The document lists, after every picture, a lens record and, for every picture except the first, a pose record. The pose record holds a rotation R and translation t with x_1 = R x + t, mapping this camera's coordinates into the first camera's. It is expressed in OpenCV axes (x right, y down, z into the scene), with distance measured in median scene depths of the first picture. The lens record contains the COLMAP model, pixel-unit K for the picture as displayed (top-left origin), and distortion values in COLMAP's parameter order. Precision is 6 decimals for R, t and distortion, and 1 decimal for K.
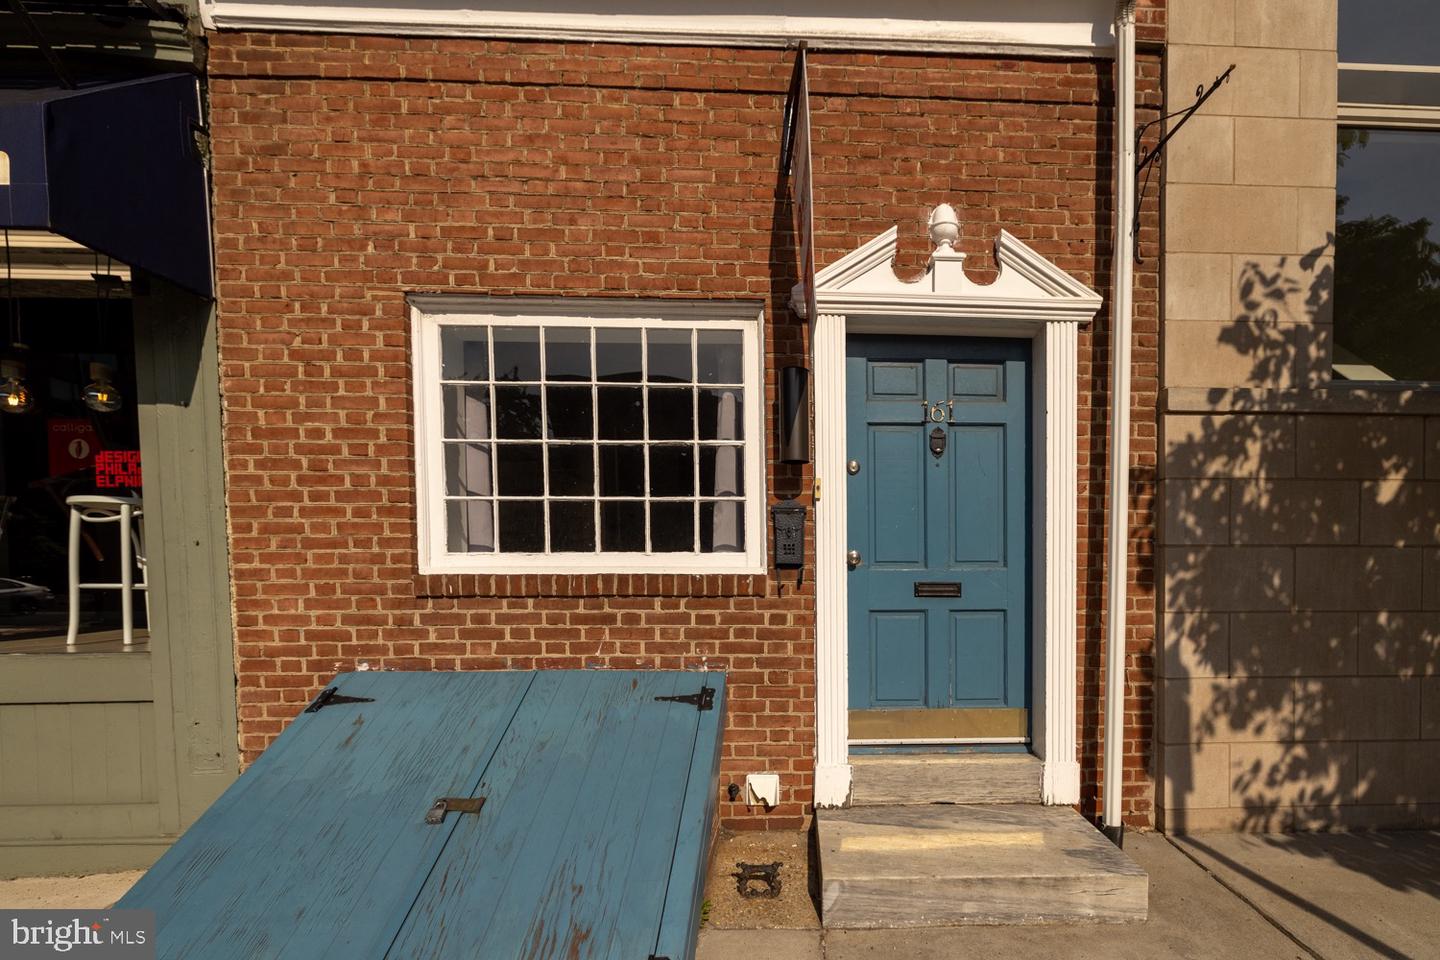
lens RADIAL K [[616.4, 0, 725.2], [0, 616.4, 483.2], [0, 0, 1]] dist [-0.000298, -0.000044]
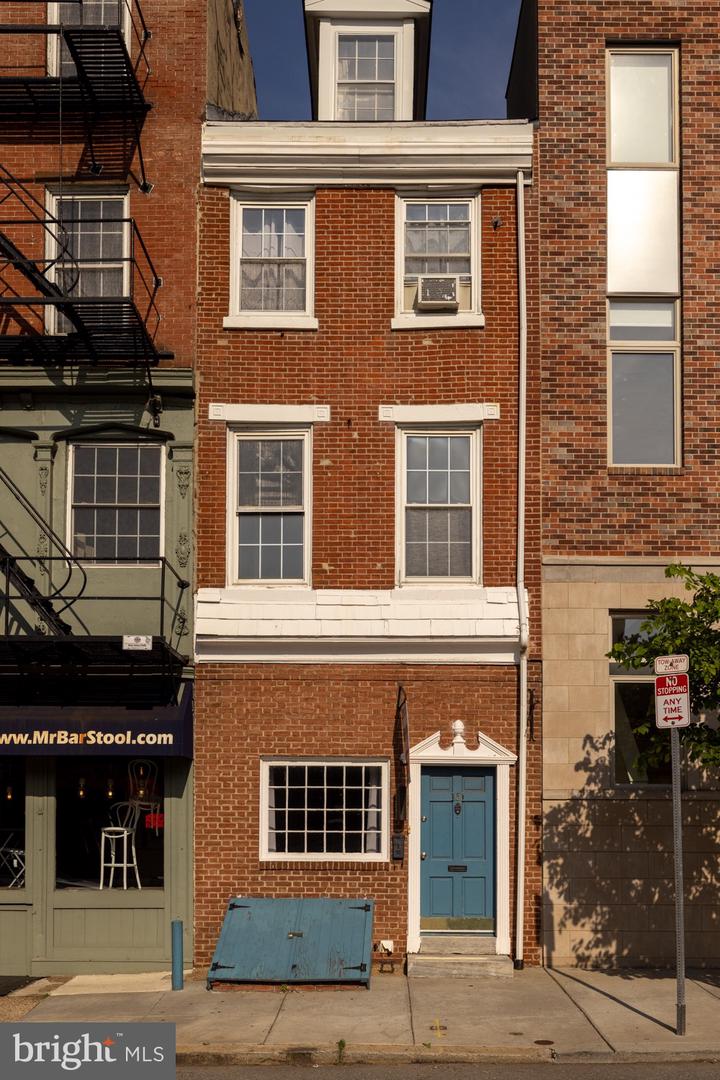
lens RADIAL K [[1274.5, 0, 360.0], [0, 1274.5, 540.0], [0, 0, 1]] dist [-0.012678, 0.011550]
pose [[0.996708, 0.025926, 0.076814, -0.512406], [-0.018178, 0.994831, -0.099906, -0.673741], [-0.079007, 0.098181, 0.992027, -4.518025]]
